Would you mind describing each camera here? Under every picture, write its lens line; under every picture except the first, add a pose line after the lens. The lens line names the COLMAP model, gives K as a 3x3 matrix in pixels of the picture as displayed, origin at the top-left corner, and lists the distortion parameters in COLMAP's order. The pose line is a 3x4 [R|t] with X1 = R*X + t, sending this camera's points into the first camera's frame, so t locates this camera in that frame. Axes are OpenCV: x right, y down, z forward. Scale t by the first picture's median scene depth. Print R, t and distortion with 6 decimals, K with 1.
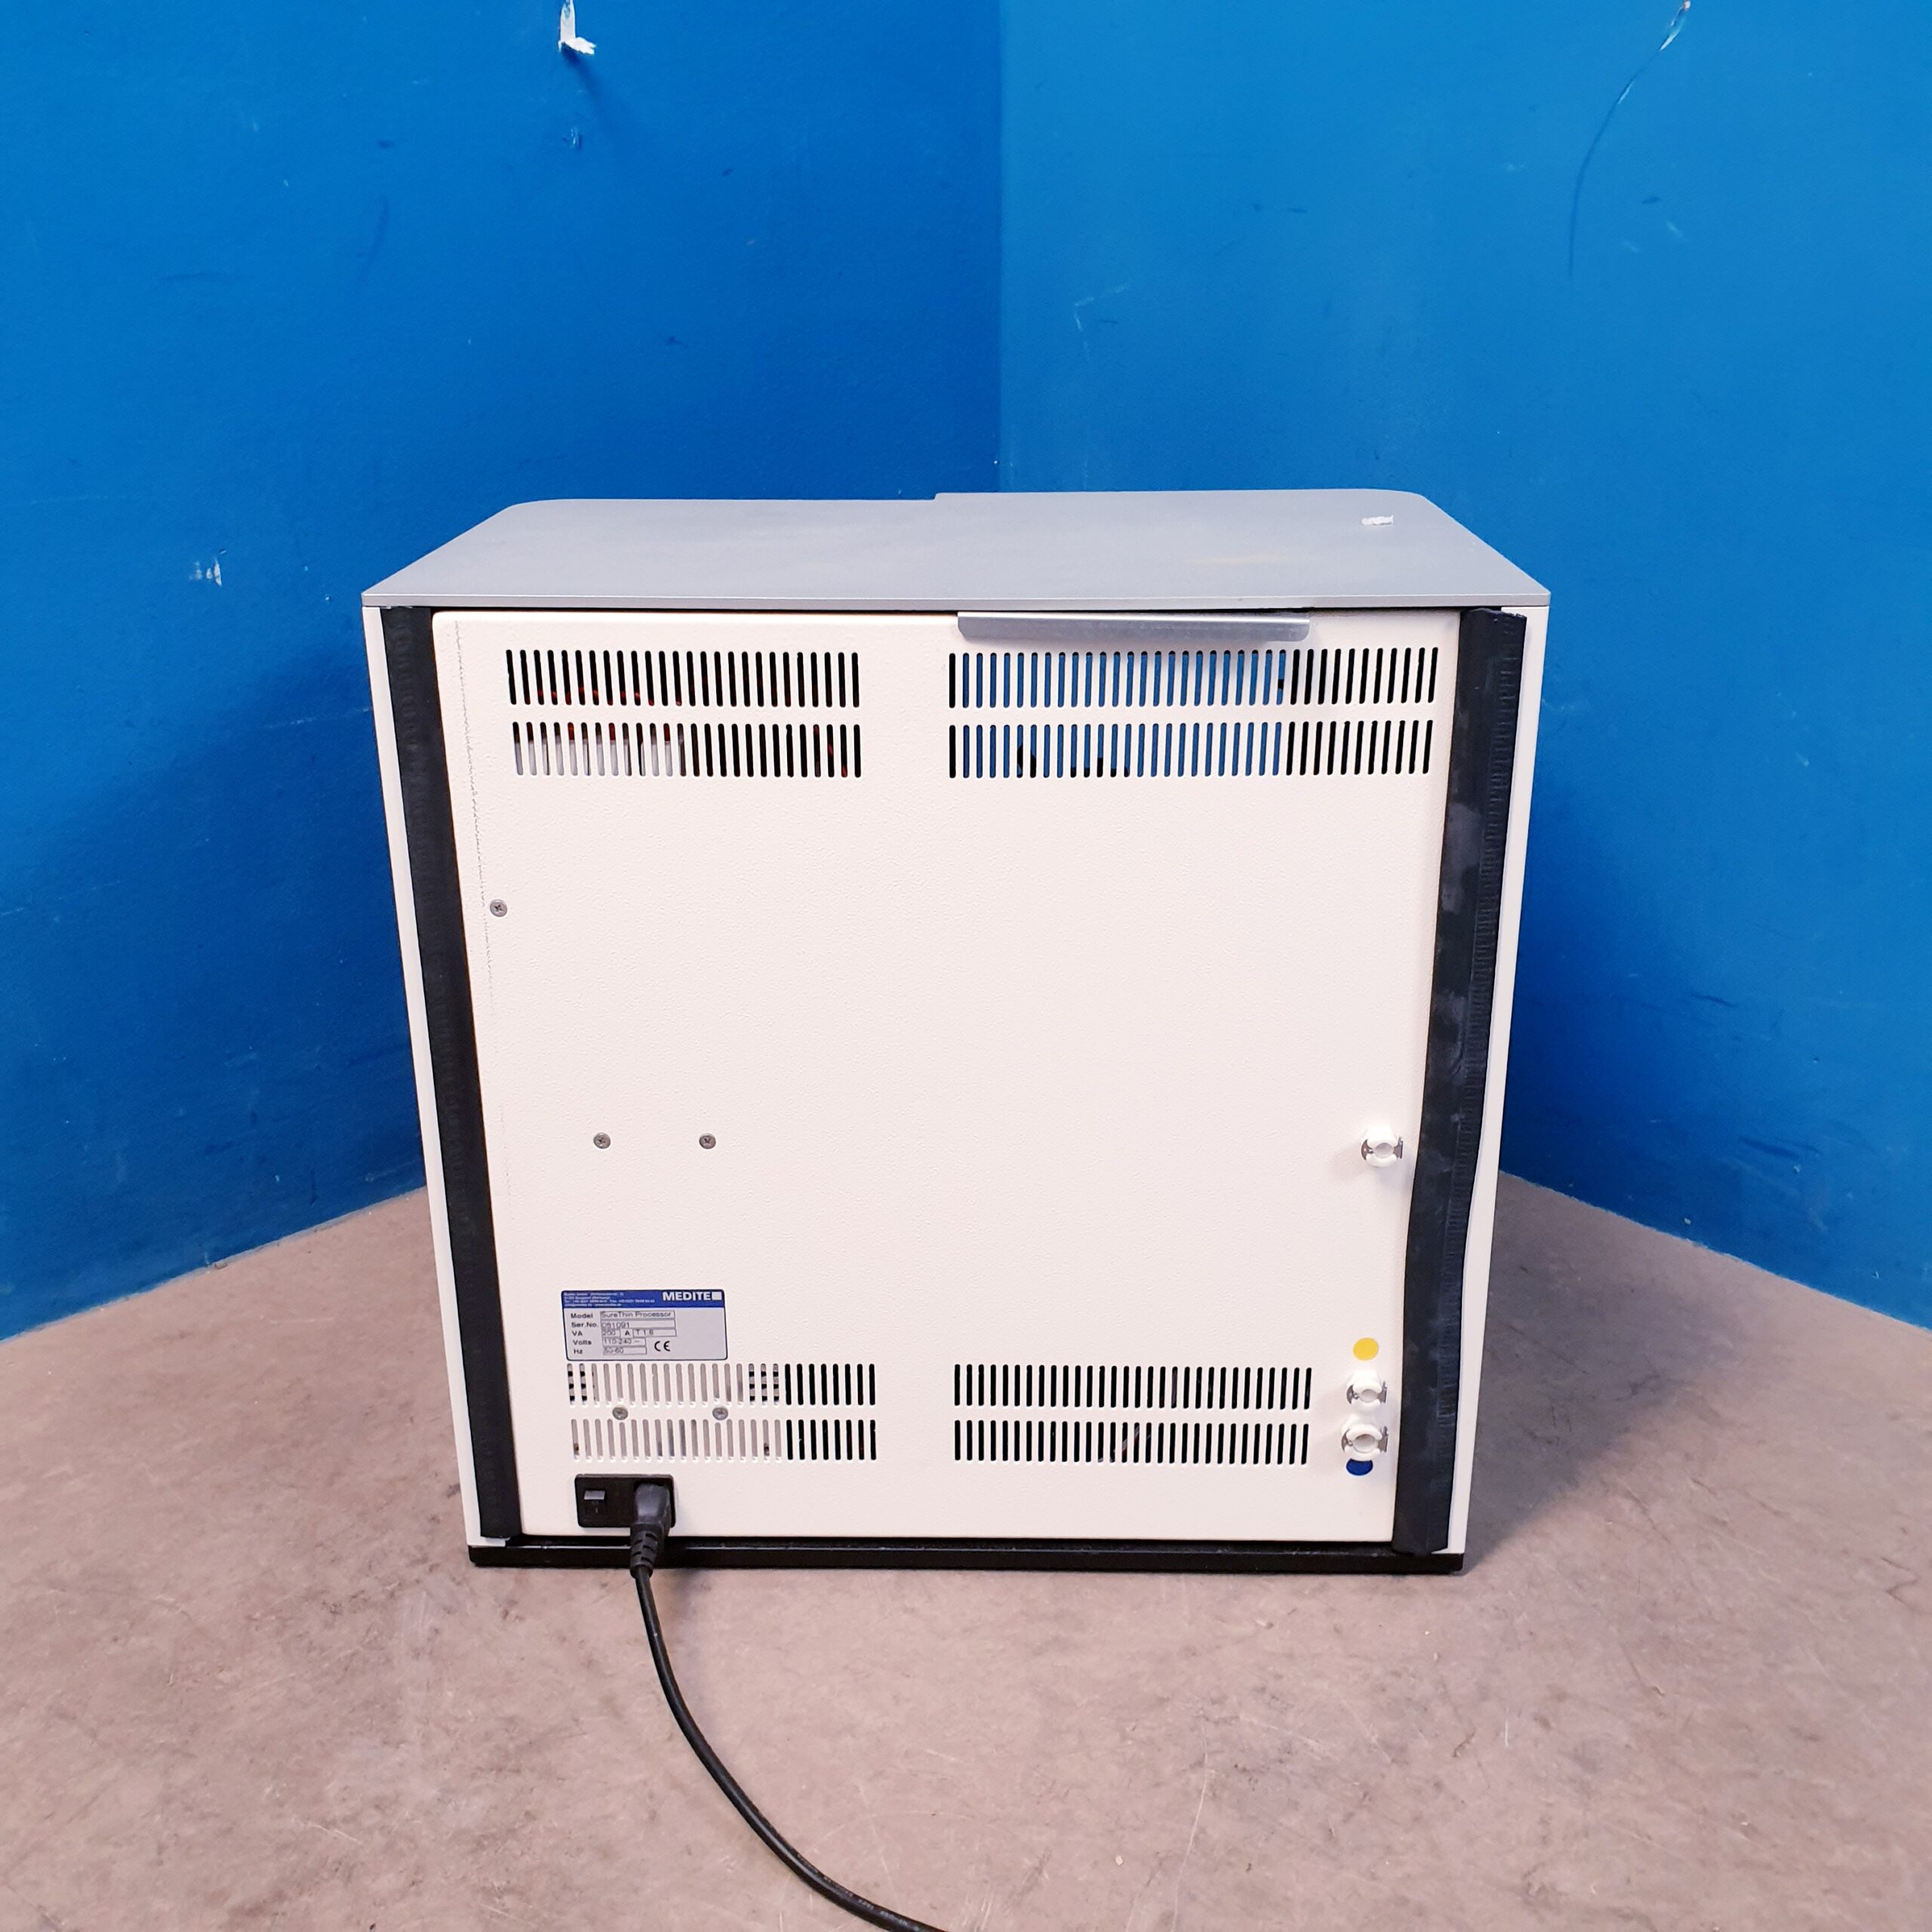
lens RADIAL K [[2030.5, 0, 969.2], [0, 2030.5, 953.4], [0, 0, 1]] dist [-0.061869, 0.135736]
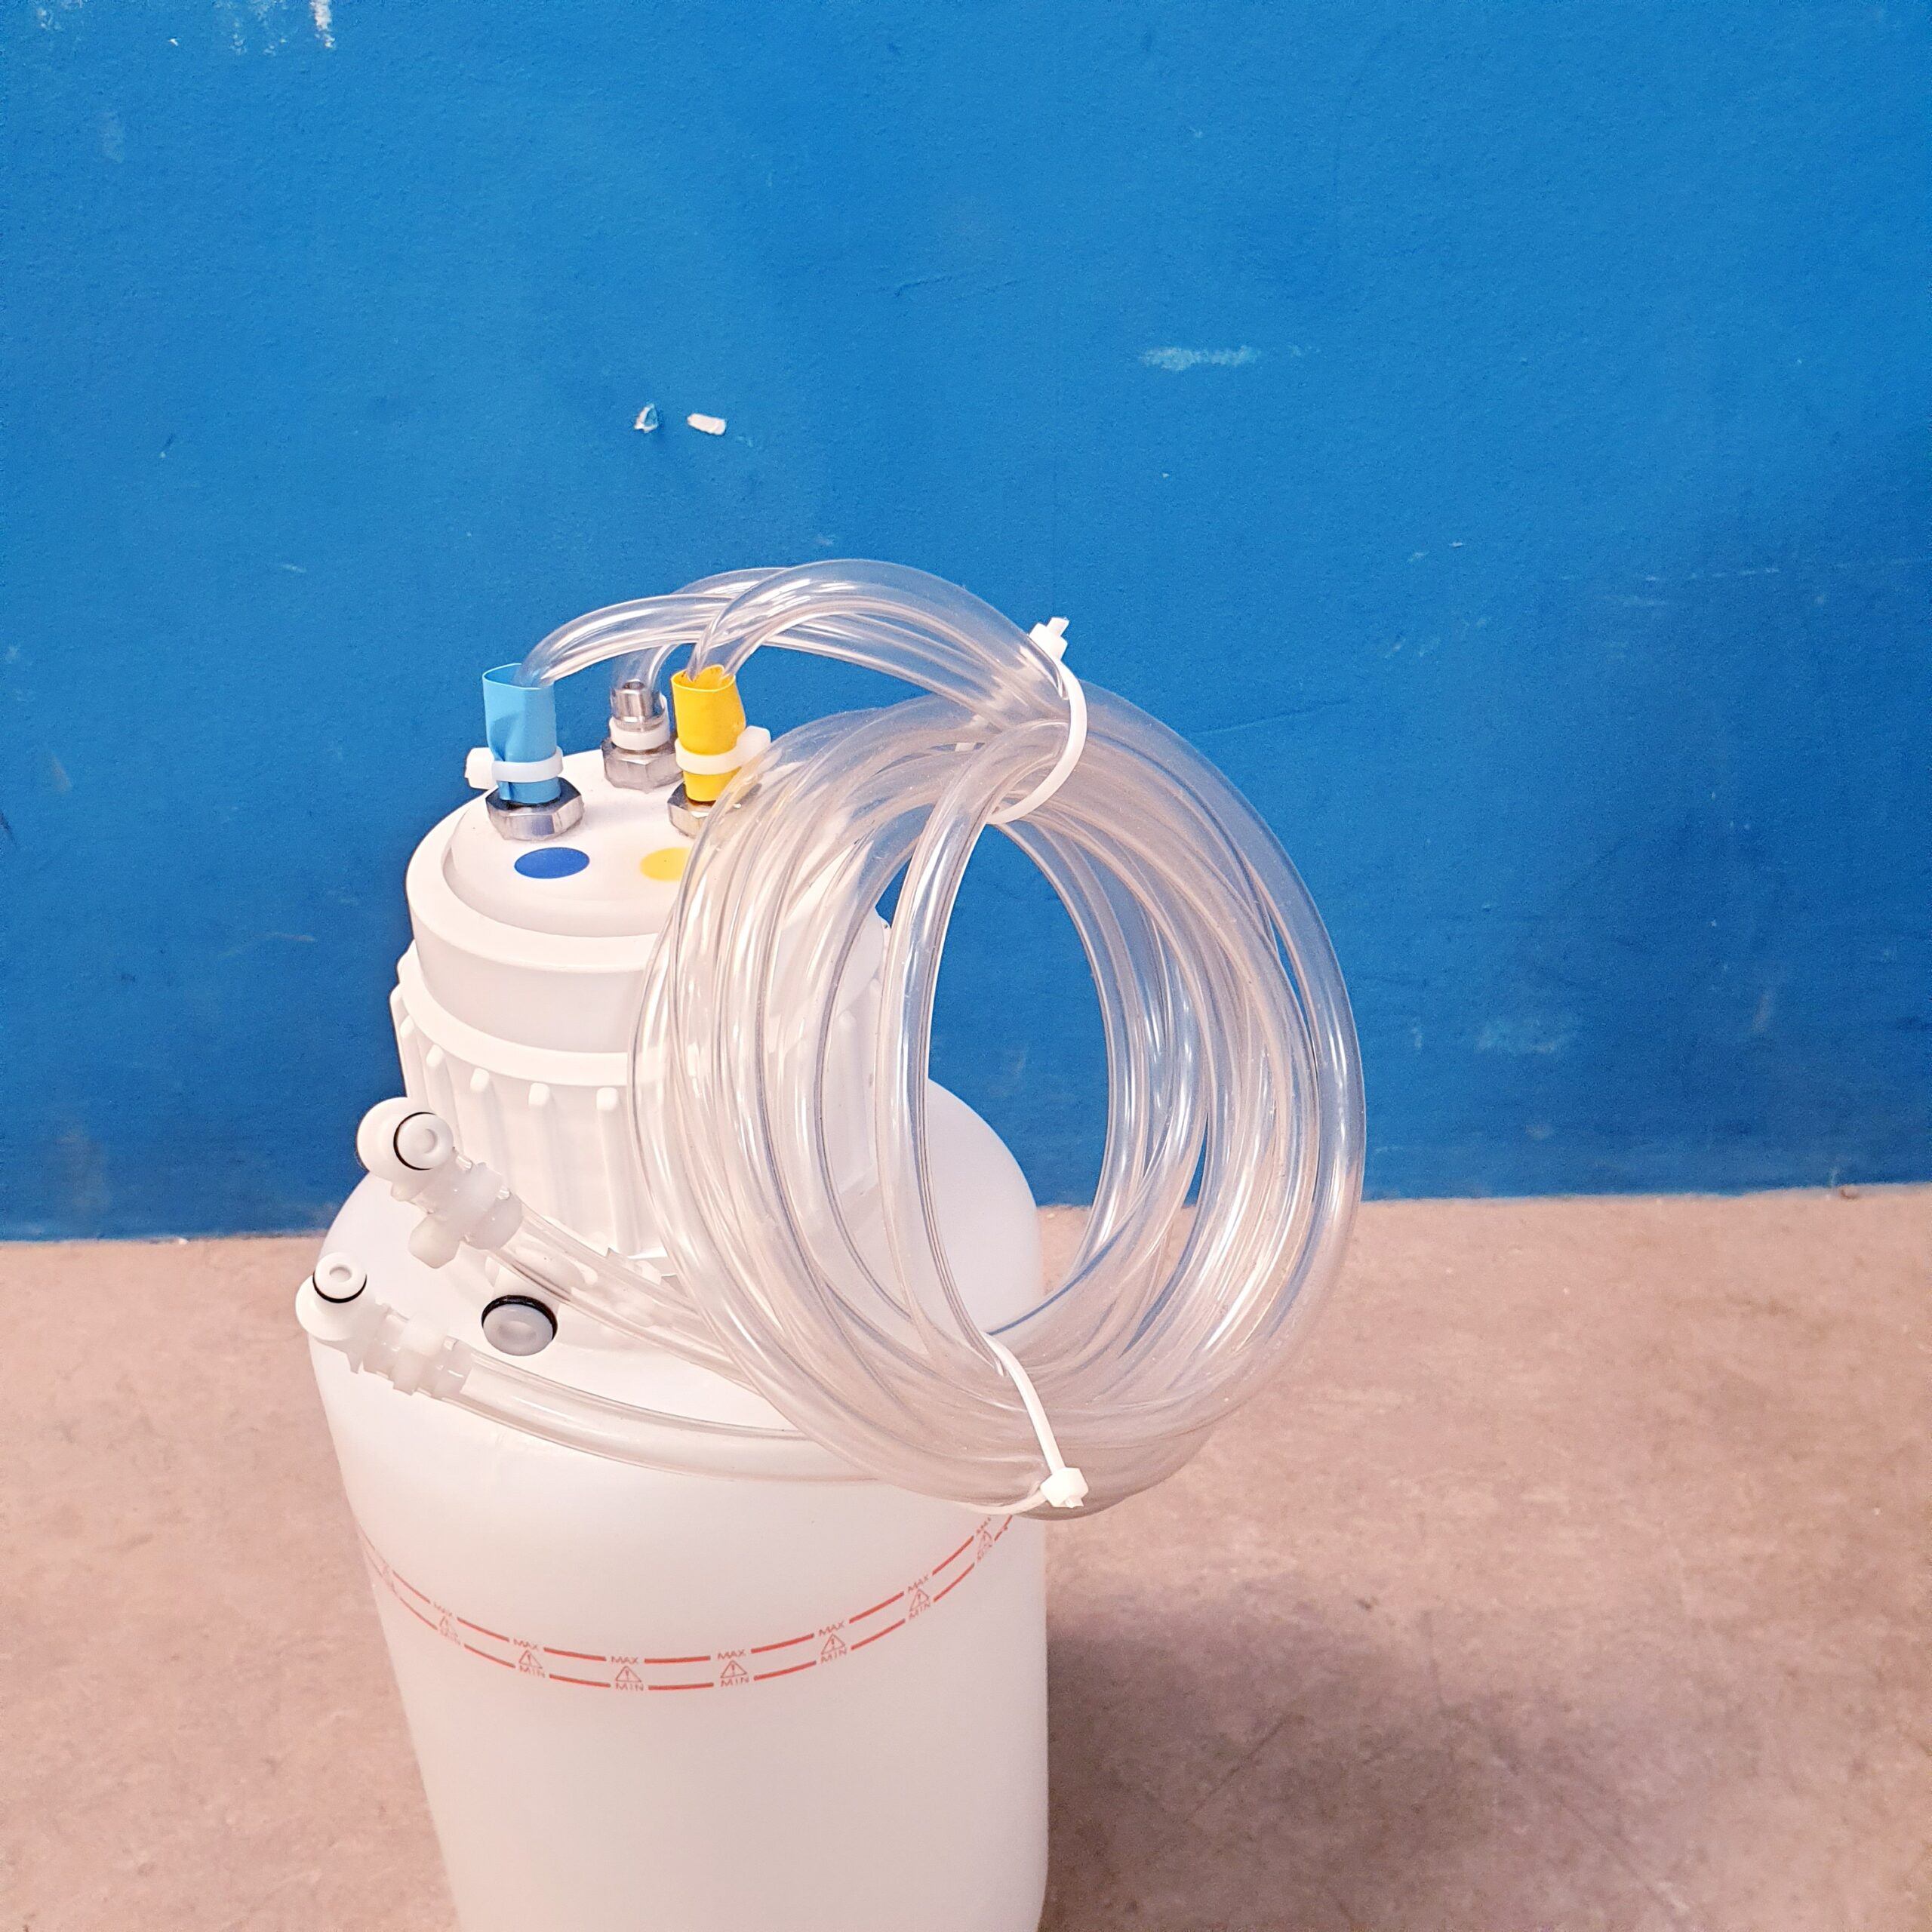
lens RADIAL K [[2046.7, 0, 980.3], [0, 2046.7, 969.1], [0, 0, 1]] dist [-0.053164, 0.097838]
pose [[0.738399, 0.354359, -0.573757, -0.327819], [-0.226784, 0.931742, 0.283594, -0.037296], [0.635088, -0.079287, 0.768360, 0.496143]]
